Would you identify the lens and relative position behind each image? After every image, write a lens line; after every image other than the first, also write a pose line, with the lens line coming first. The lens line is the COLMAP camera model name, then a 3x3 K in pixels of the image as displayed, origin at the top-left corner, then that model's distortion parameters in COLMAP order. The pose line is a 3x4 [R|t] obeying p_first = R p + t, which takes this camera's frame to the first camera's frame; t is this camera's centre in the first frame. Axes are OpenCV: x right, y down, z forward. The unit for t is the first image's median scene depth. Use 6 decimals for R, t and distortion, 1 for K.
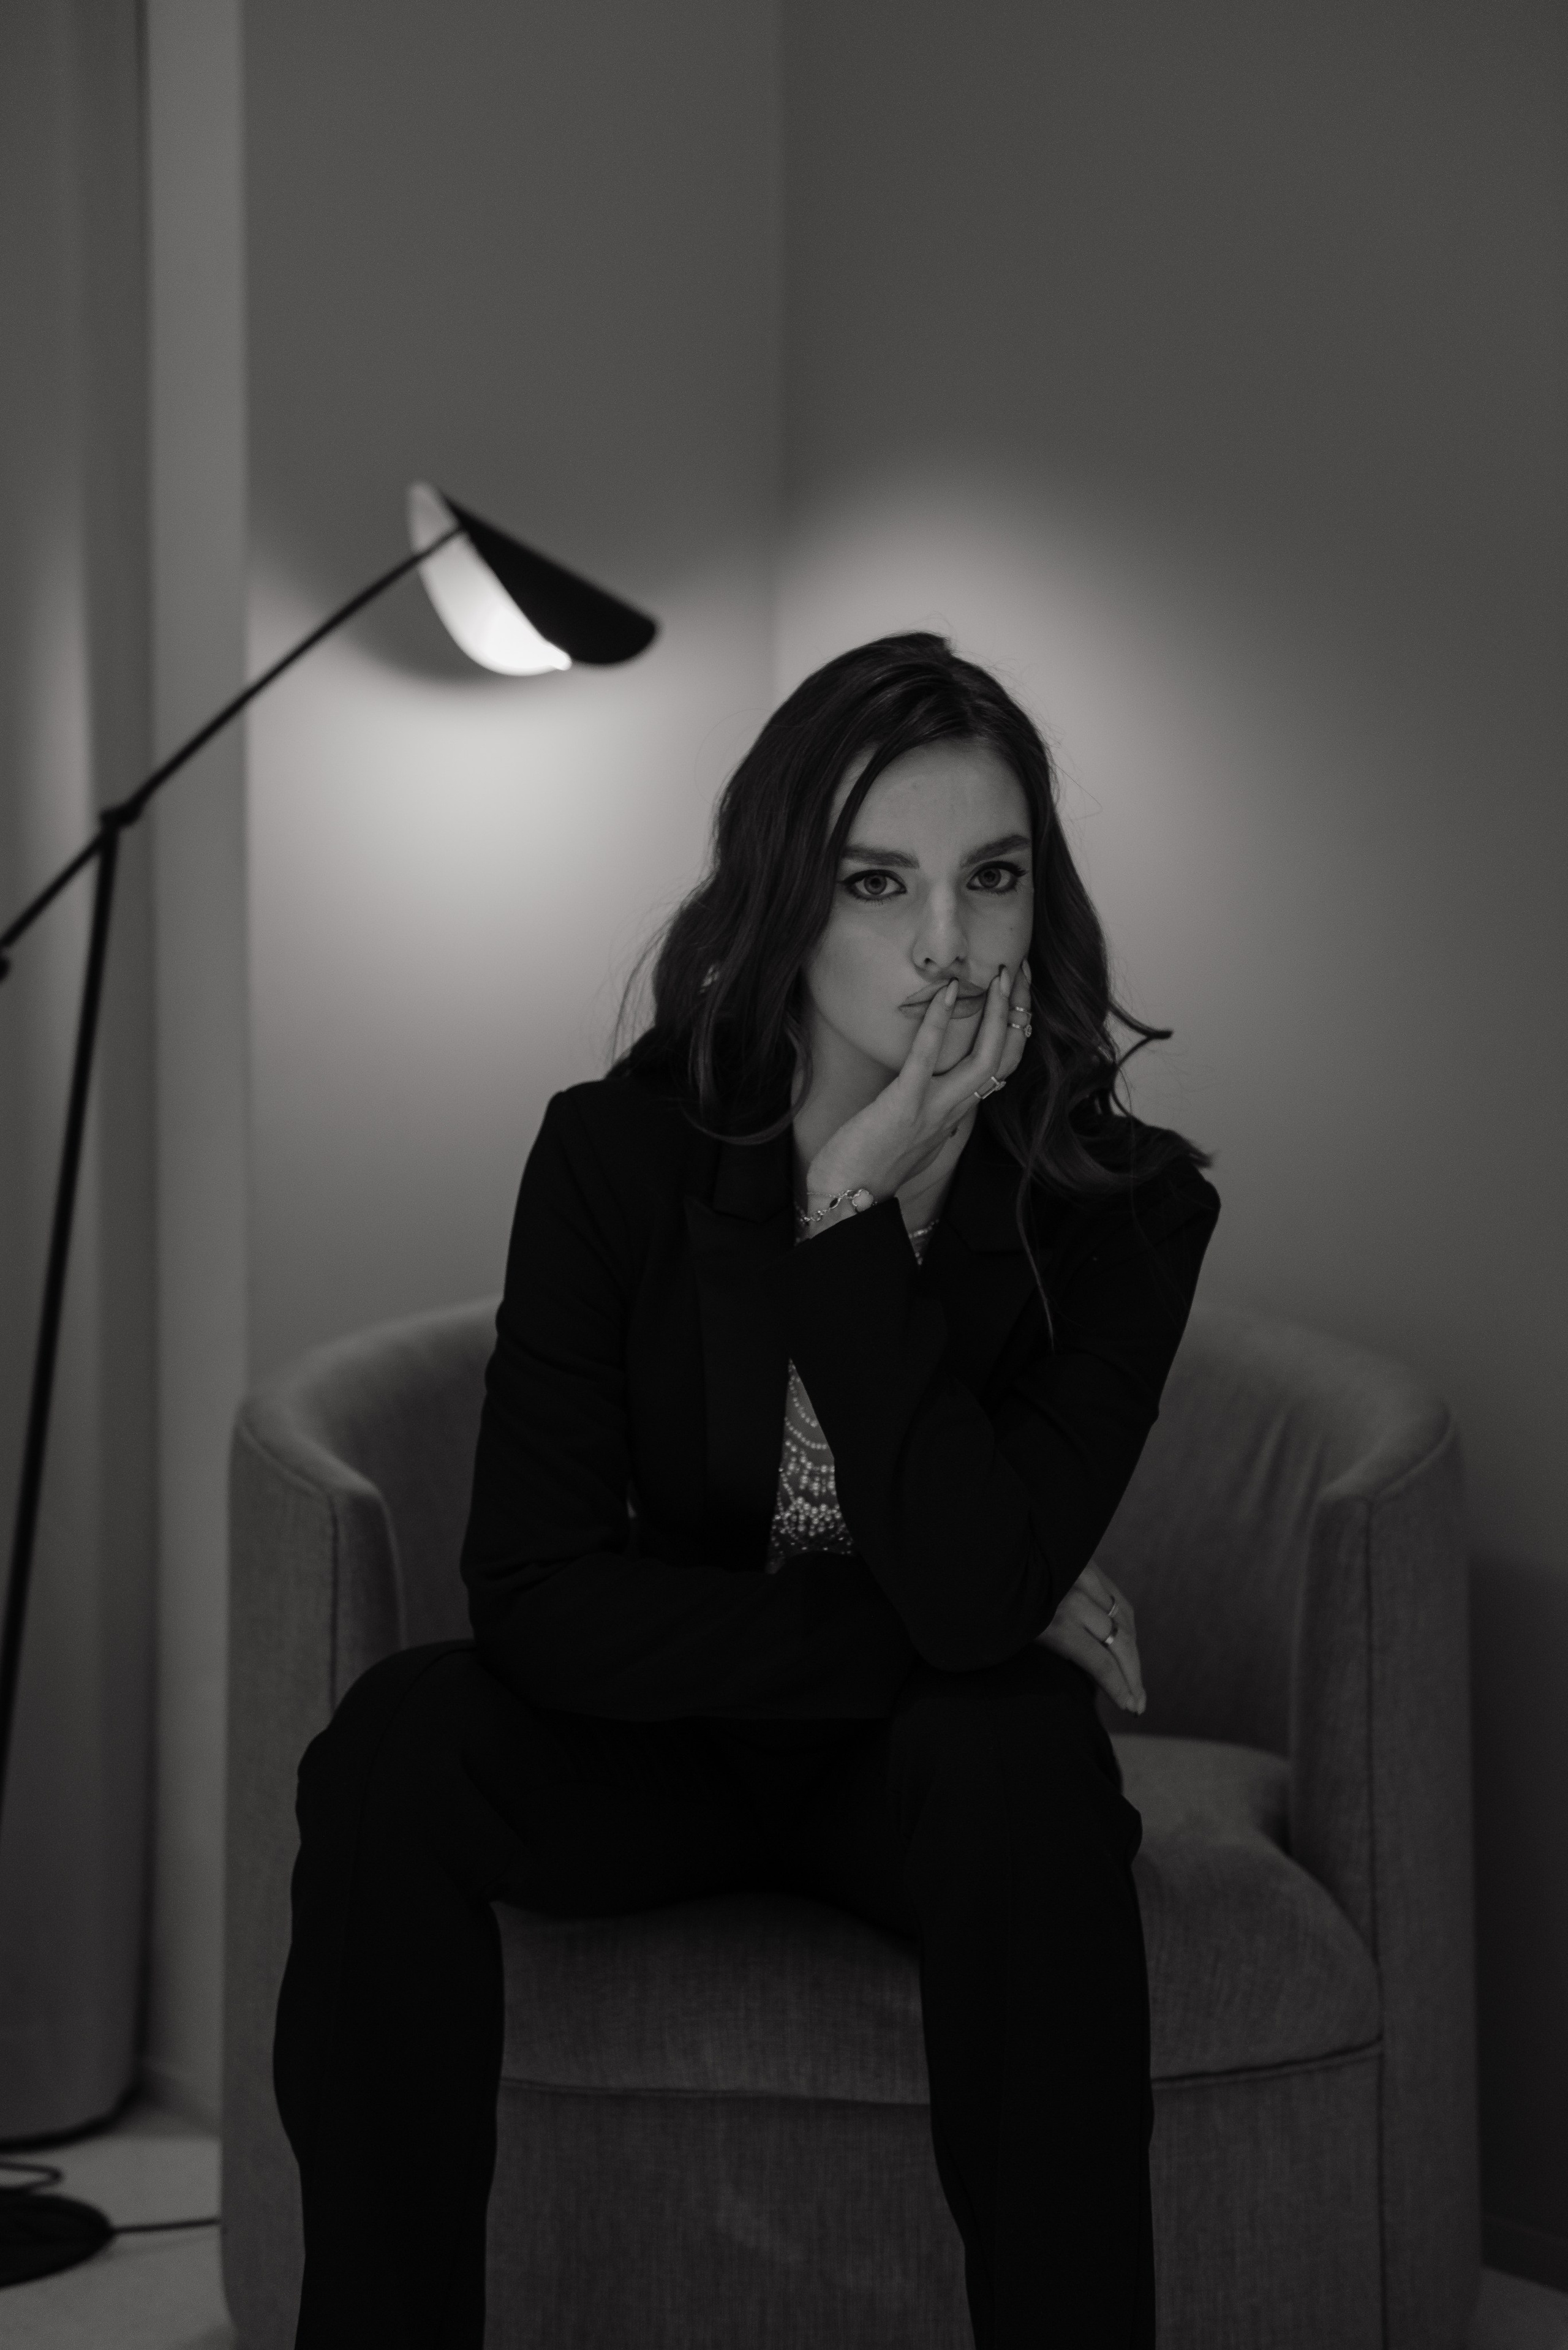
lens RADIAL K [[3316.1, 0, 774.6], [0, 3316.1, 1103.0], [0, 0, 1]] dist [0.050397, 0.055915]
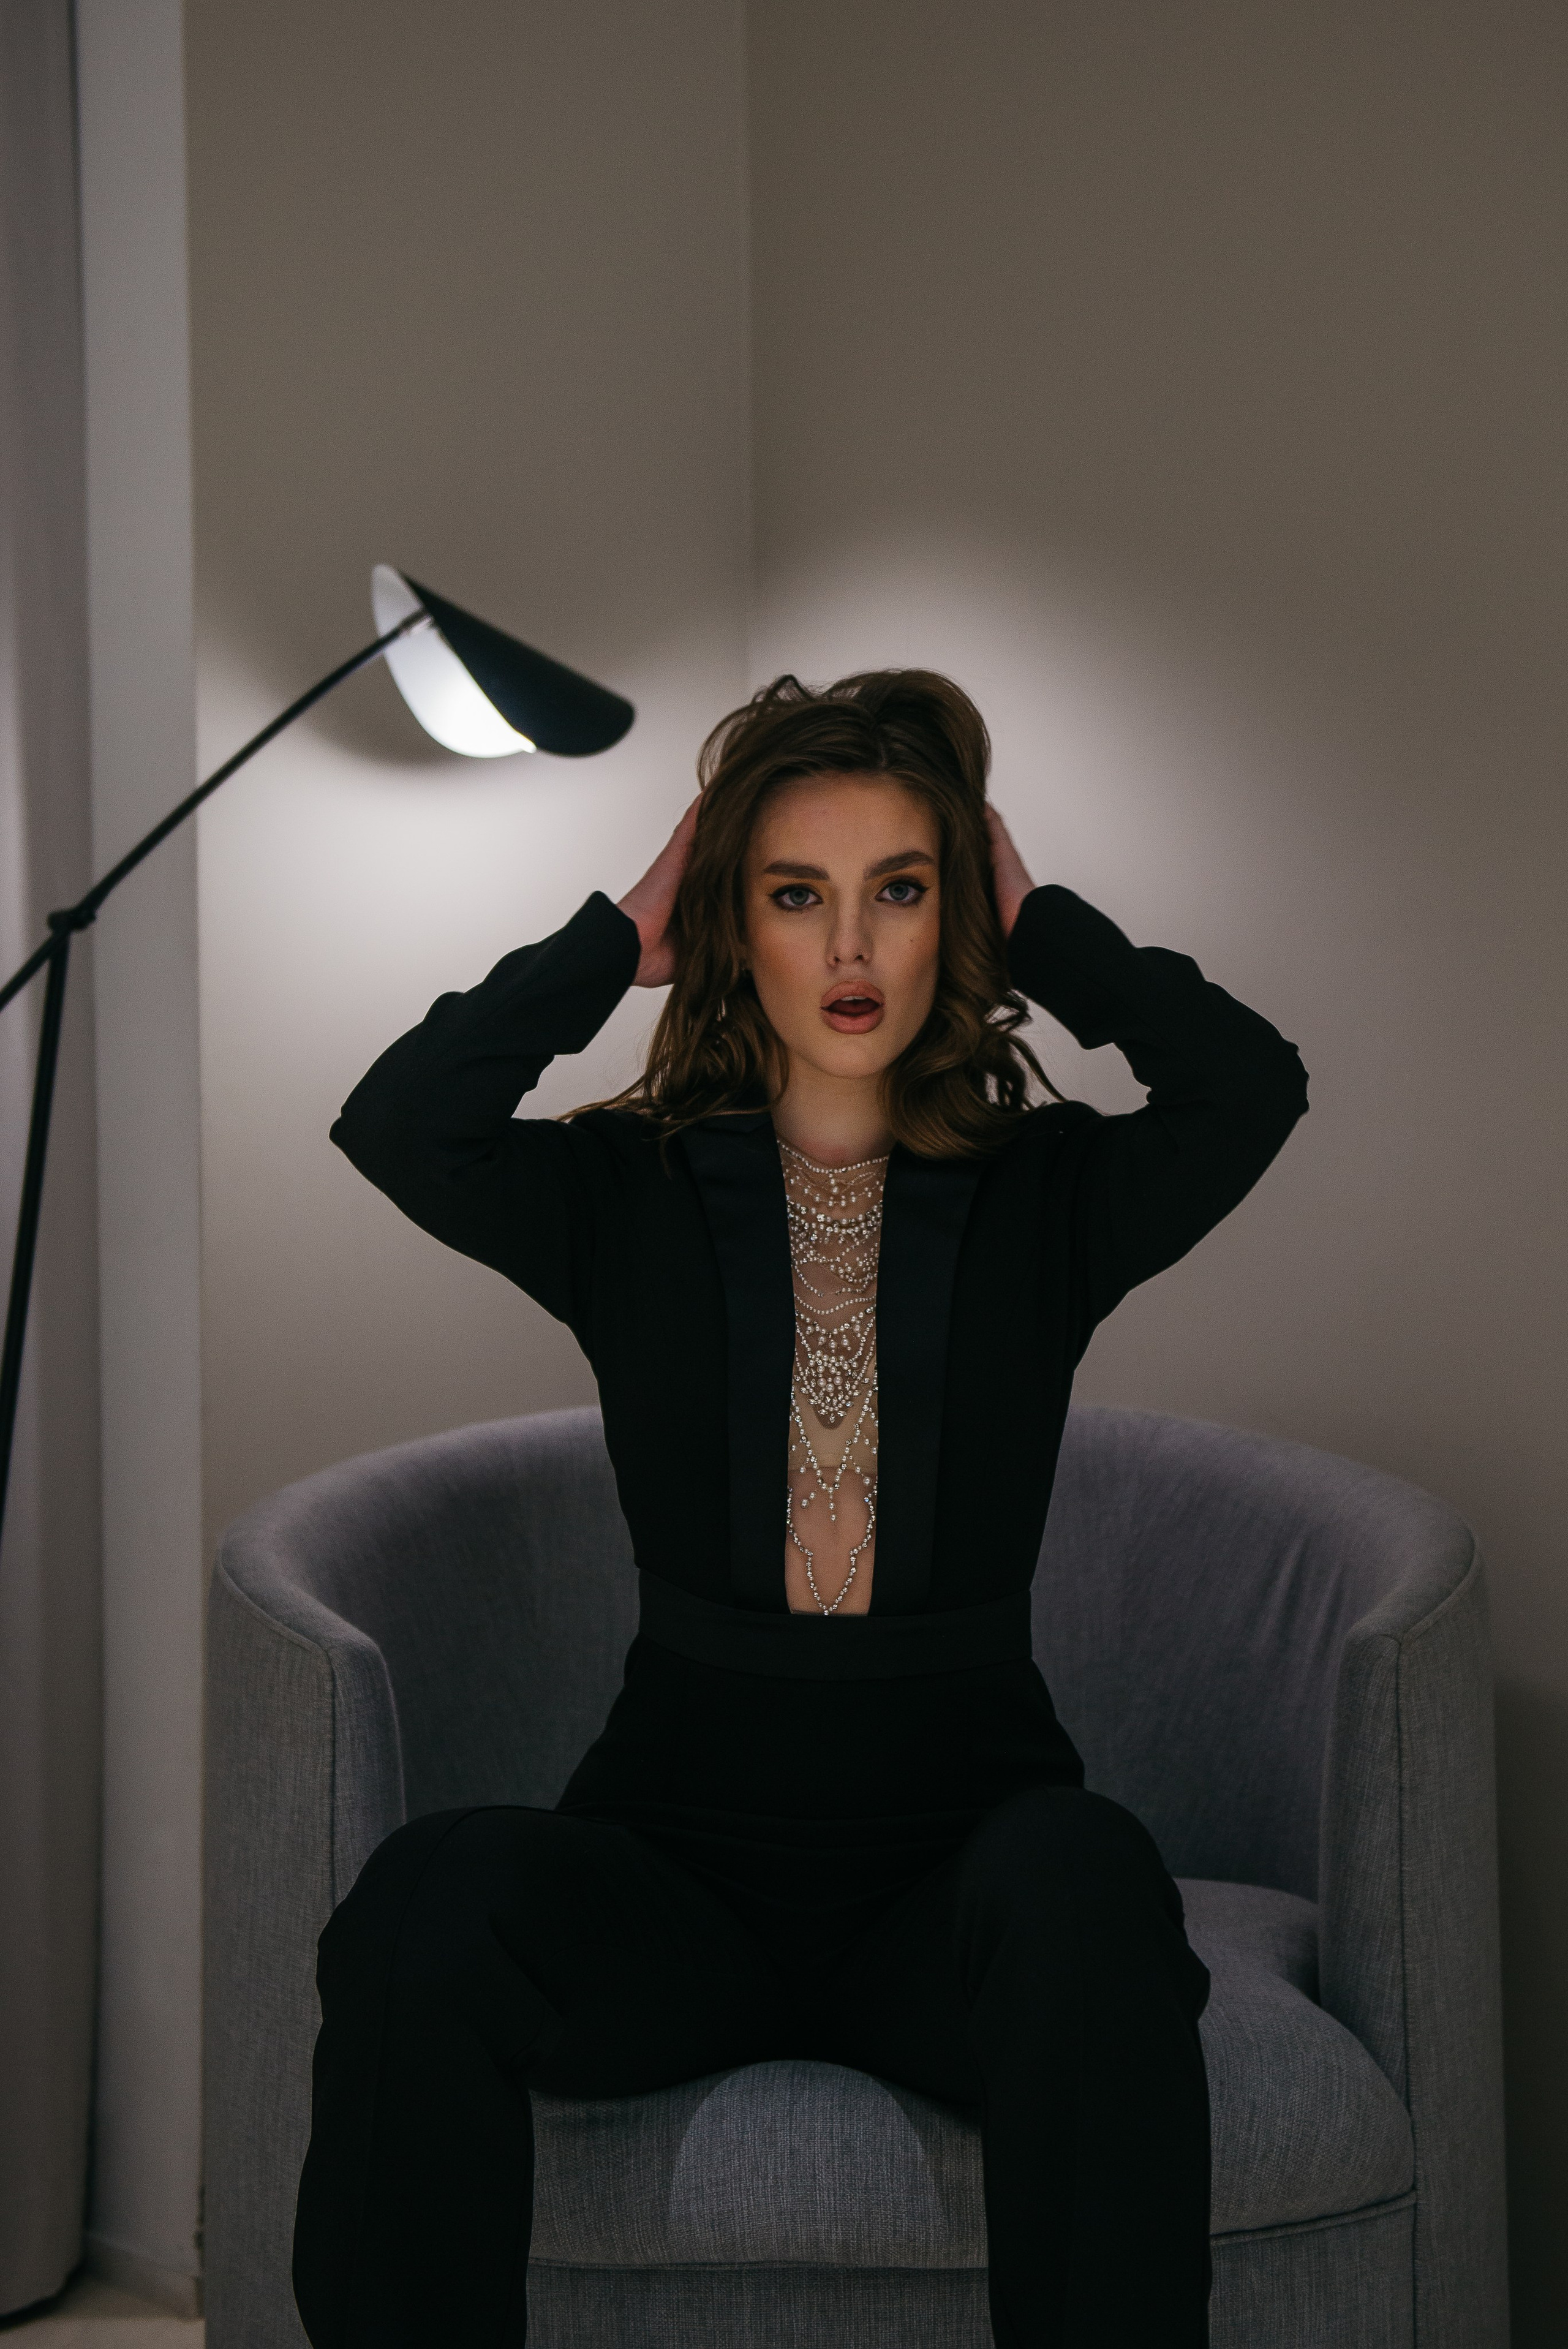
lens RADIAL K [[3653.8, 0, 876.3], [0, 3653.8, 1130.4], [0, 0, 1]] dist [0.038101, 0.042602]
pose [[0.998458, -0.007712, 0.054980, -0.032387], [0.007707, 0.999970, 0.000299, -0.031171], [-0.054981, 0.000125, 0.998487, -0.065146]]
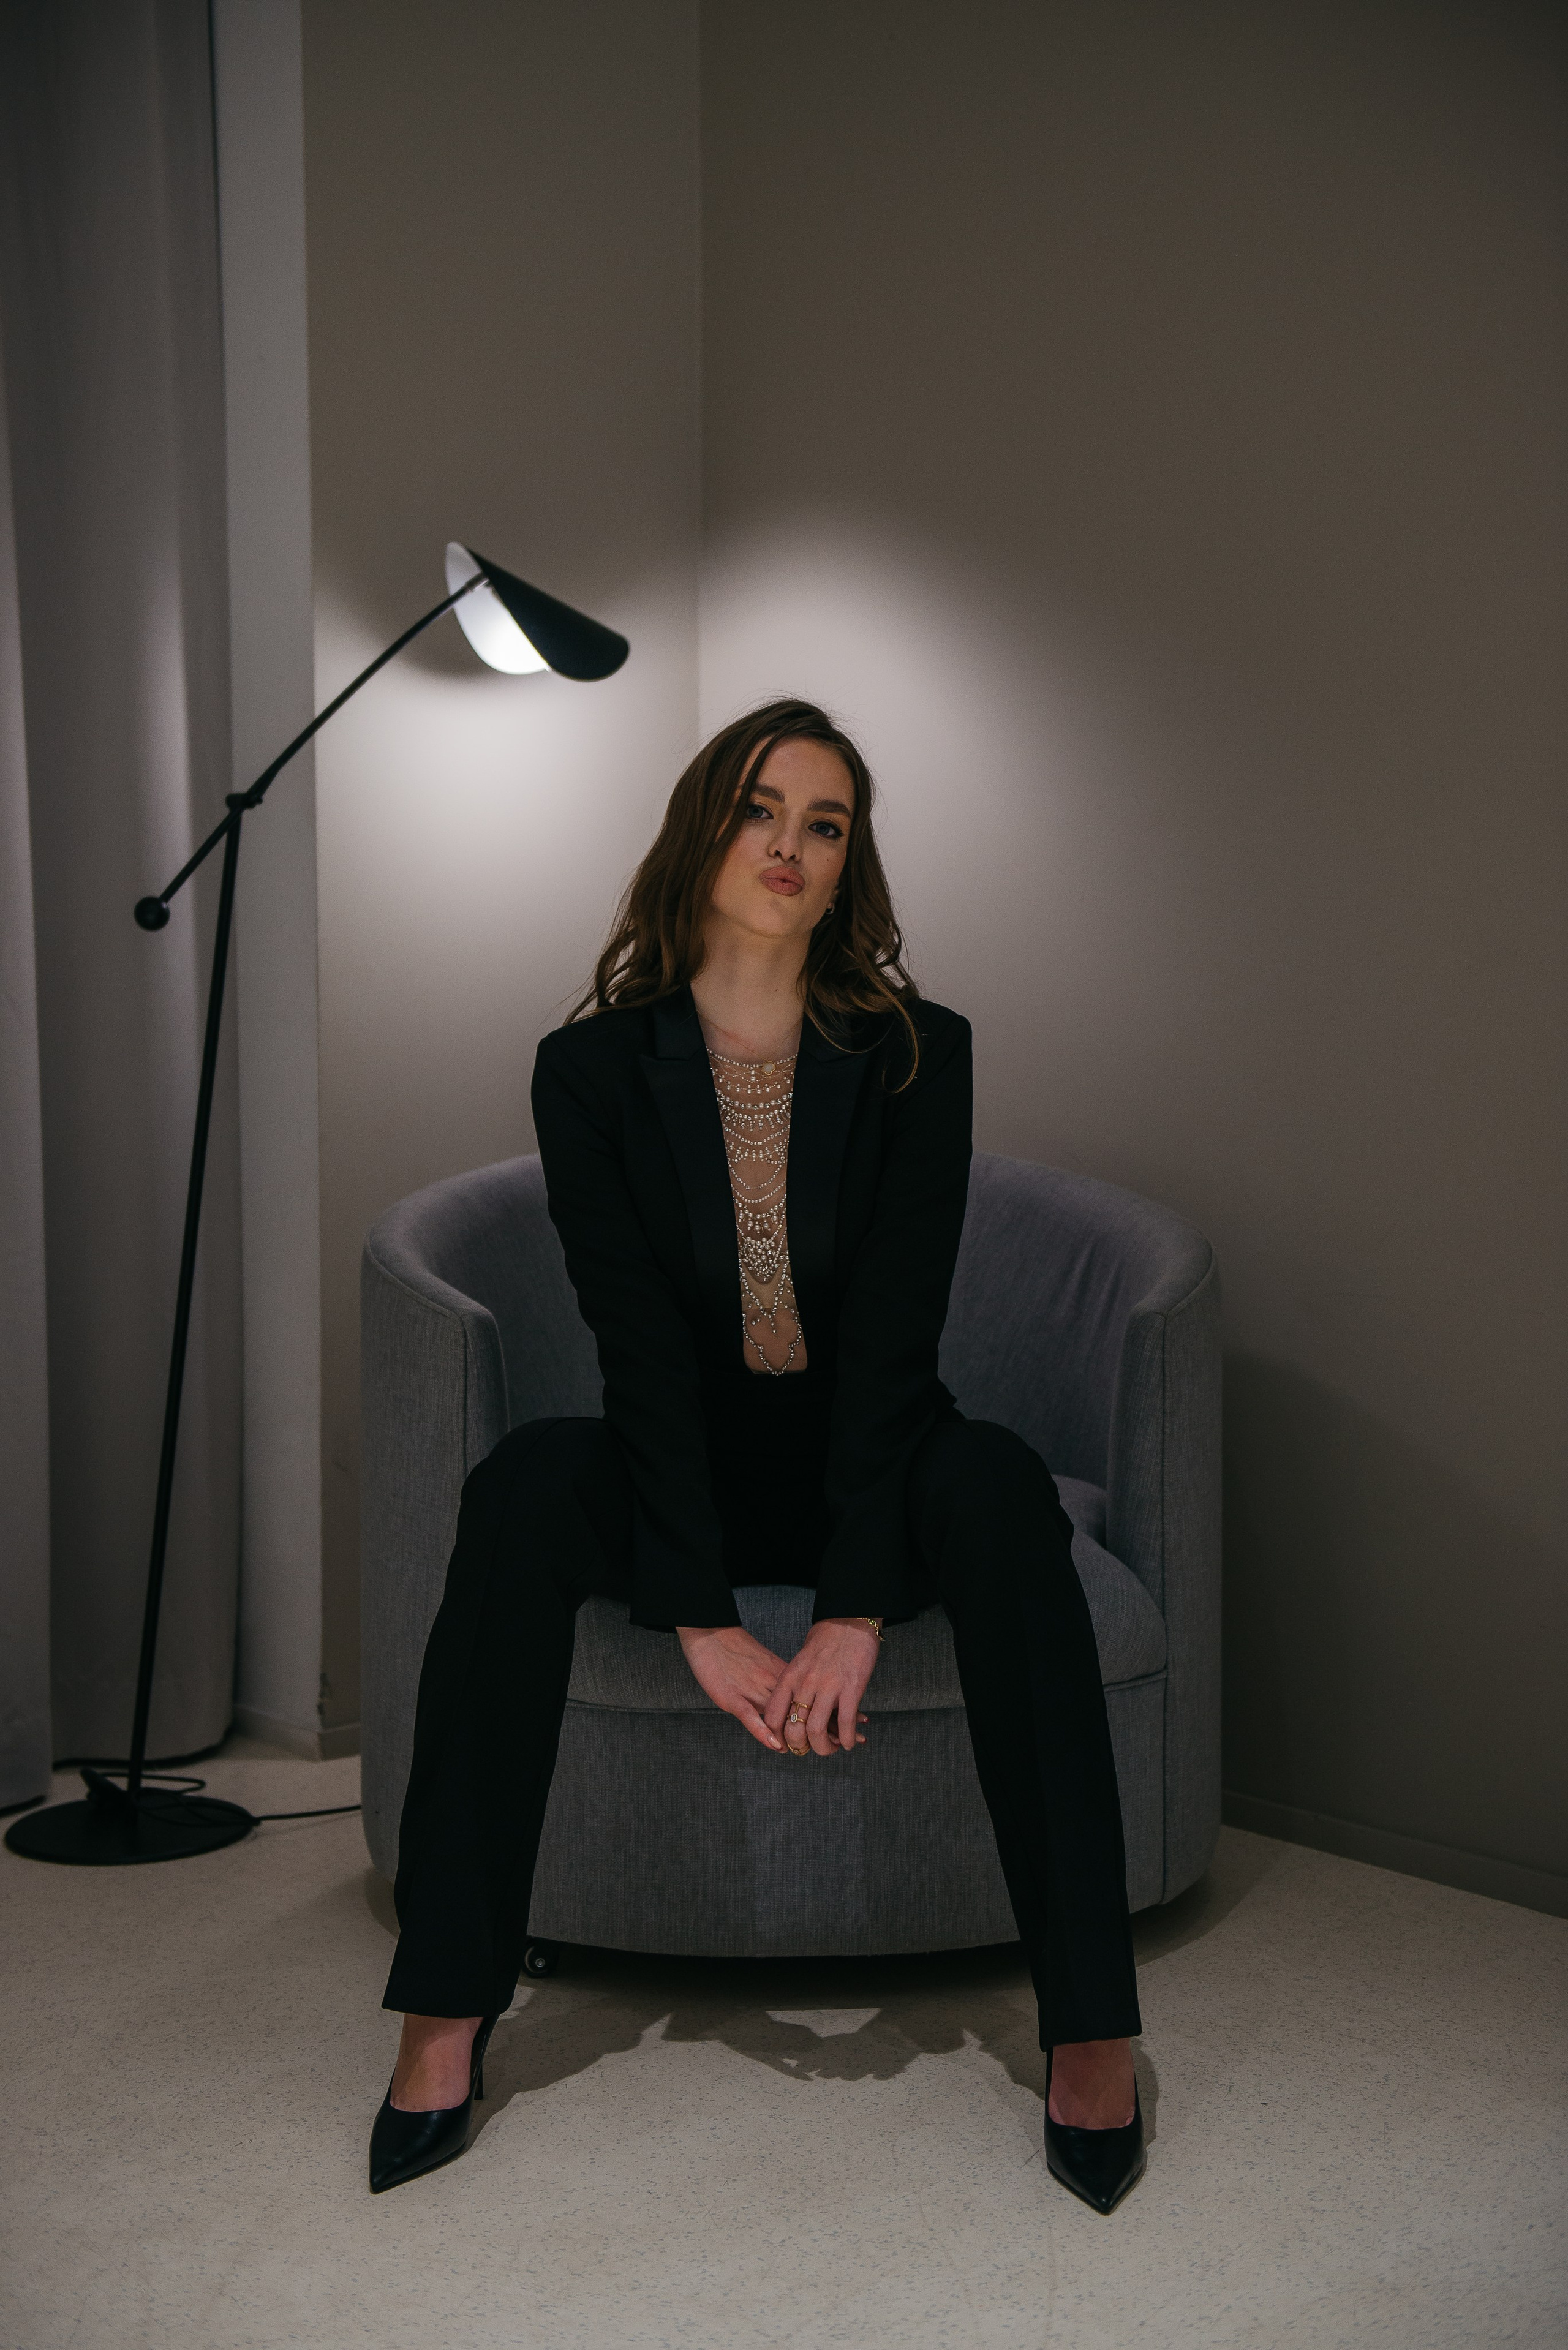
lens RADIAL K [[3067.8, 0, 794.5], [0, 3067.8, 1161.7], [0, 0, 1]] dist [0.077517, -0.017568]
pose [[0.994680, -0.001122, 0.103009, -0.127492], [-0.009402, 0.994778, 0.101627, -0.086671], [-0.102585, -0.102055, 0.989475, -0.334173]]
